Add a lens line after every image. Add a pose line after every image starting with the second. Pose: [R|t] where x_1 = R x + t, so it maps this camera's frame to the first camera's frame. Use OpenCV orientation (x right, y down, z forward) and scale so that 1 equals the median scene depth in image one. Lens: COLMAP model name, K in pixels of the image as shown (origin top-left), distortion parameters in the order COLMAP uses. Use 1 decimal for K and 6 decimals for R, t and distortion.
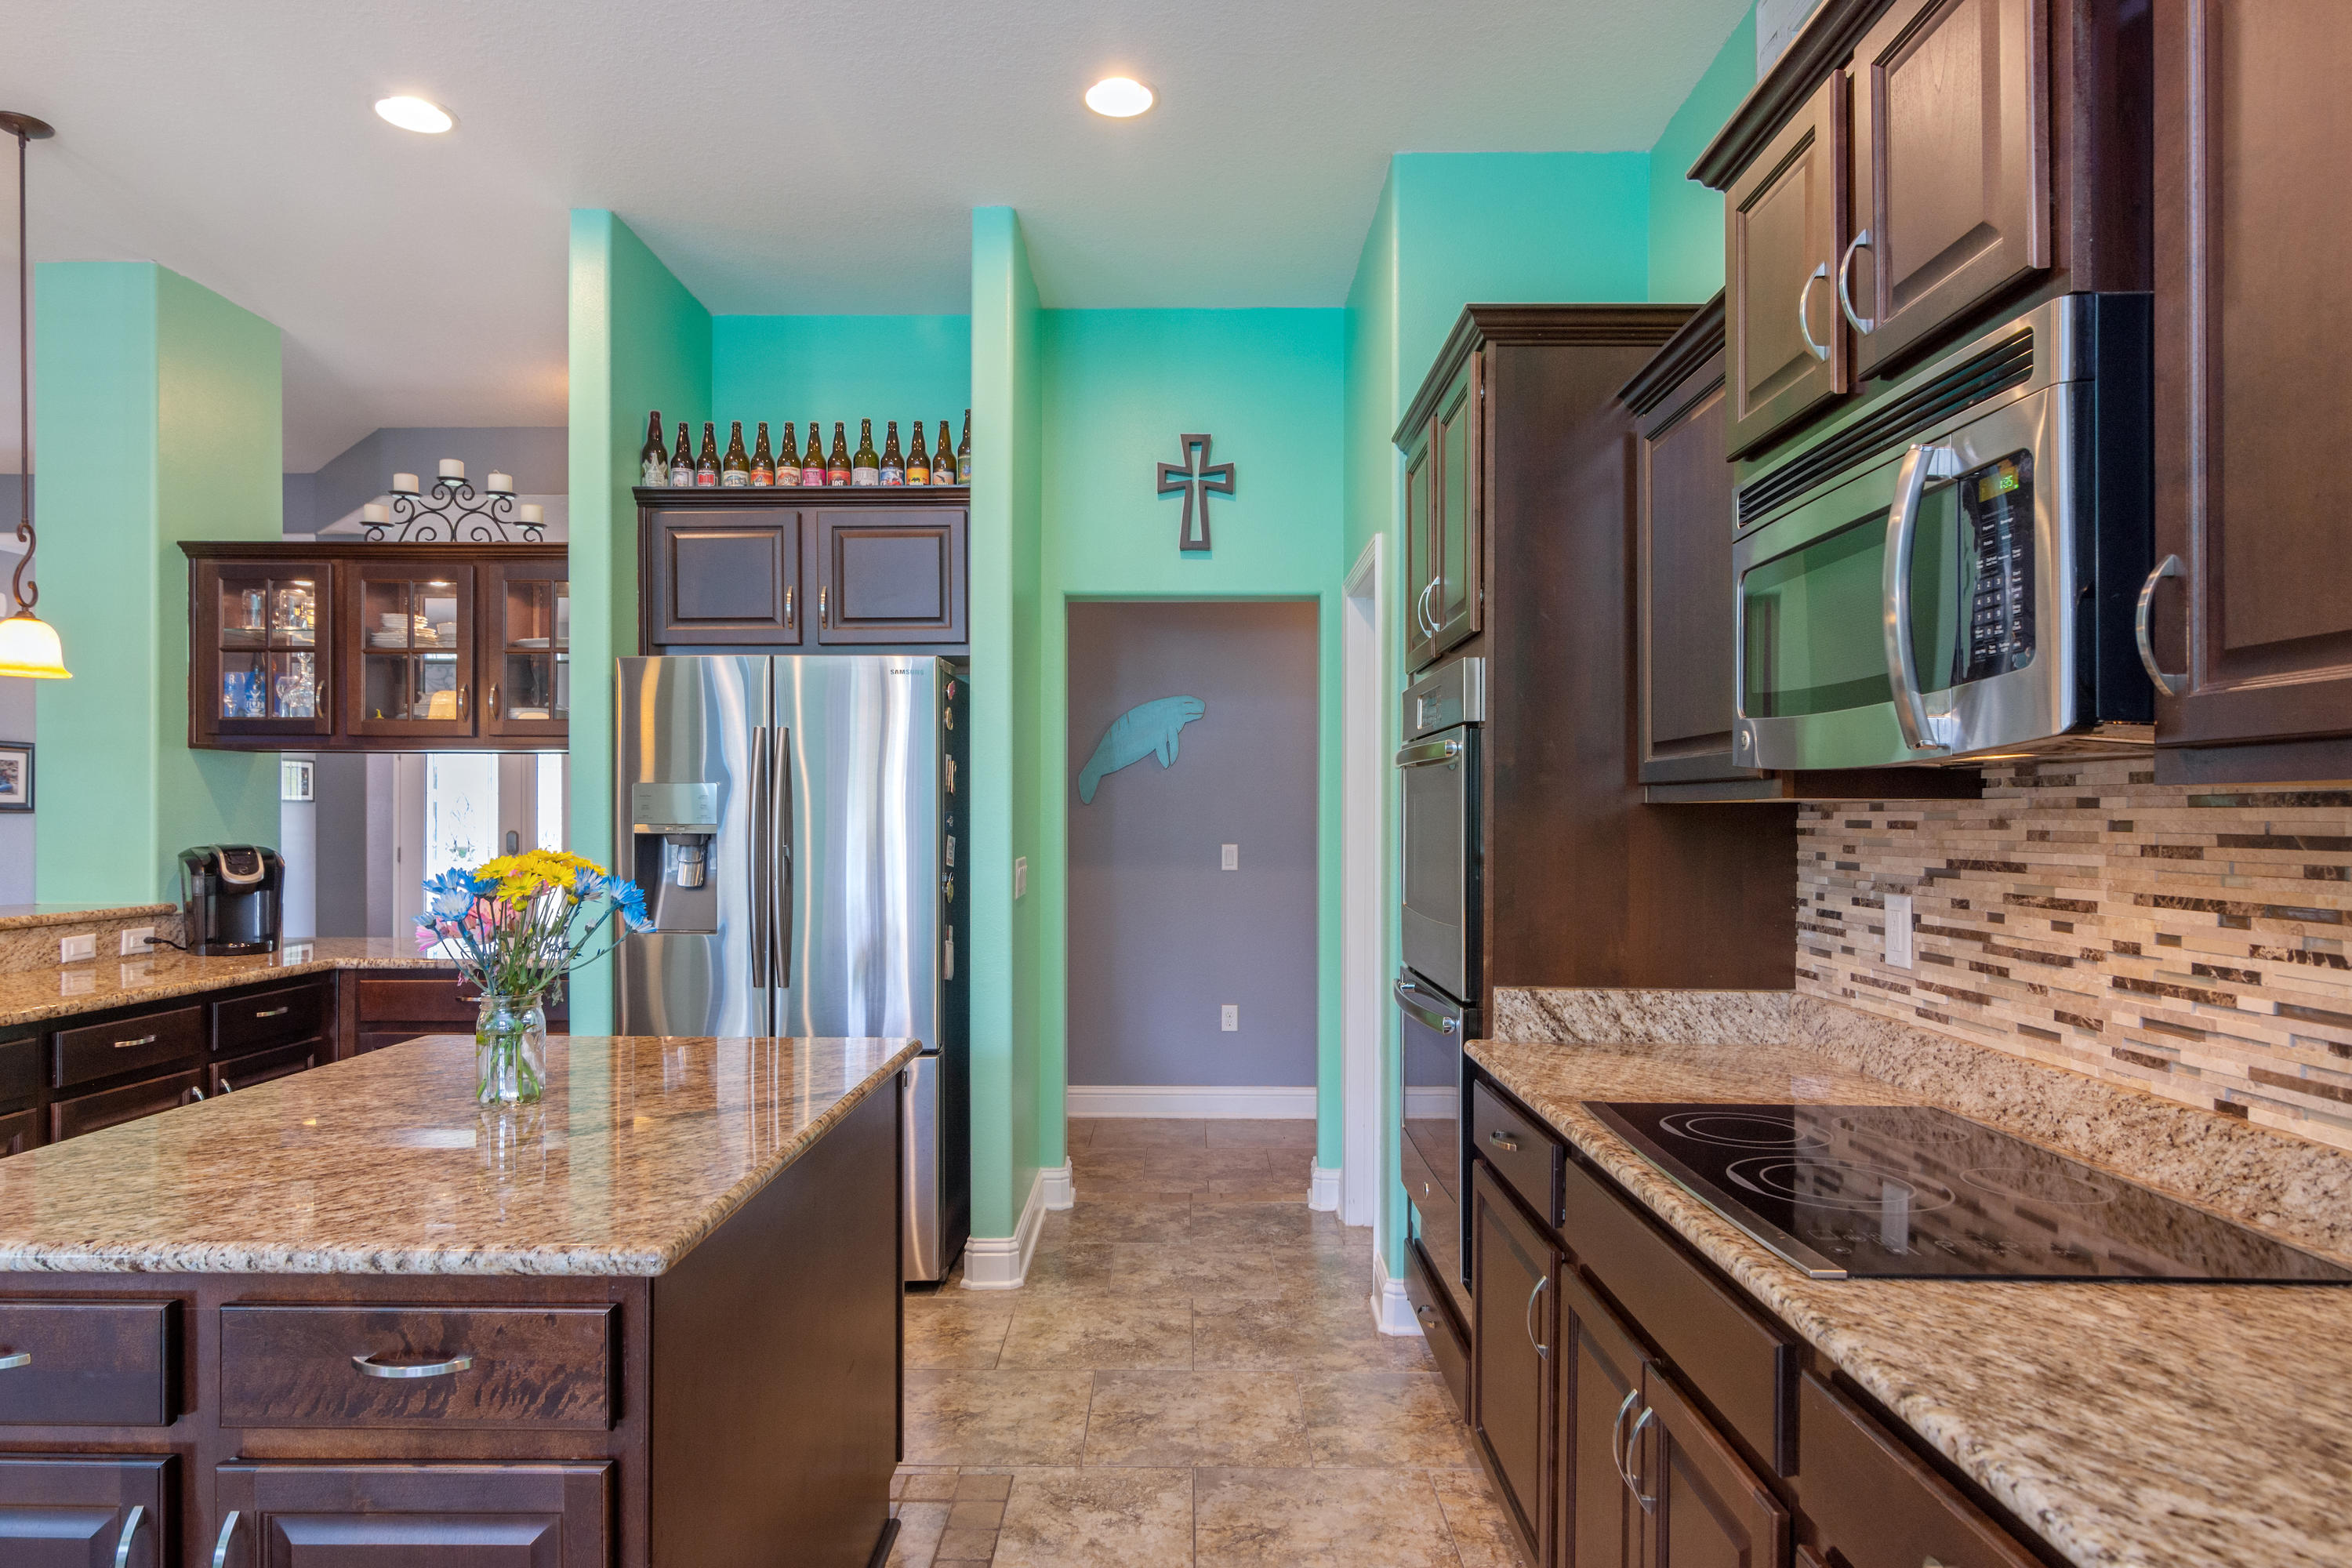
lens RADIAL K [[1342.5, 0, 1172.3], [0, 1342.5, 822.3], [0, 0, 1]] dist [-0.000529, 0.000861]
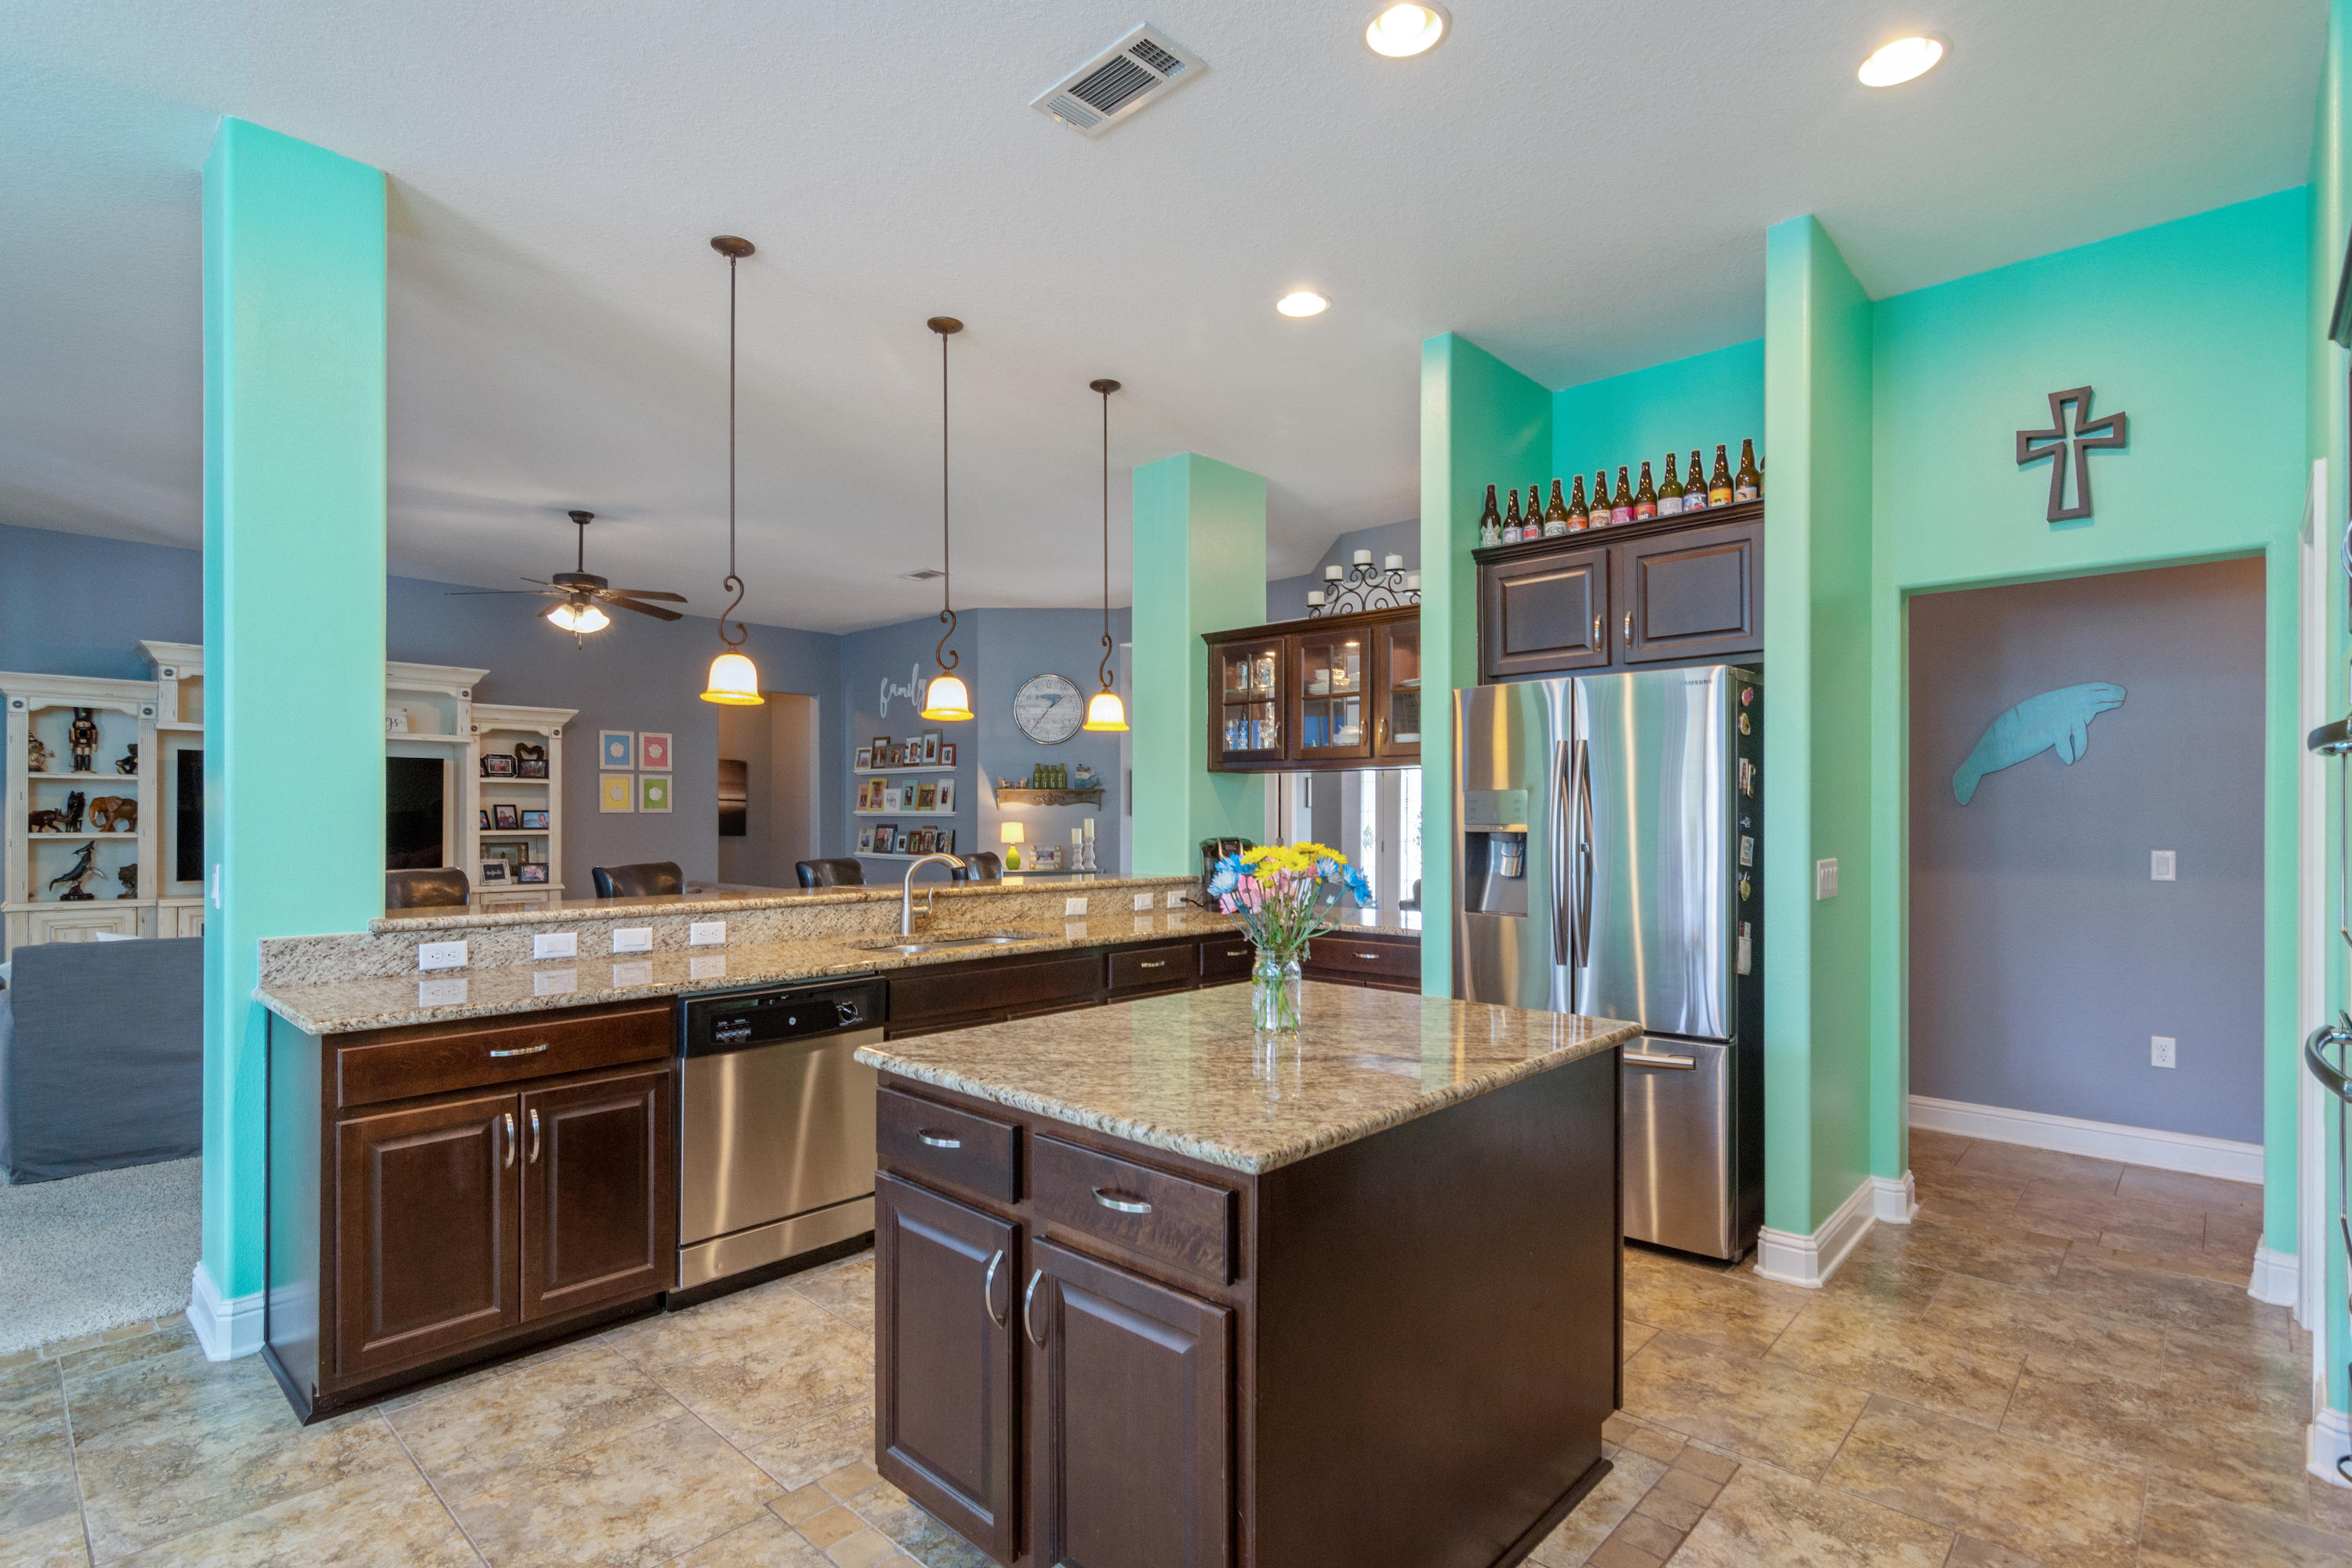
lens RADIAL K [[1133.6, 0, 1174.3], [0, 1133.6, 818.5], [0, 0, 1]] dist [-0.006215, 0.003603]
pose [[0.737033, 0.000602, -0.675856, 0.097814], [-0.003580, 0.999989, -0.003013, 0.000567], [0.675847, 0.004640, 0.737027, 0.051018]]
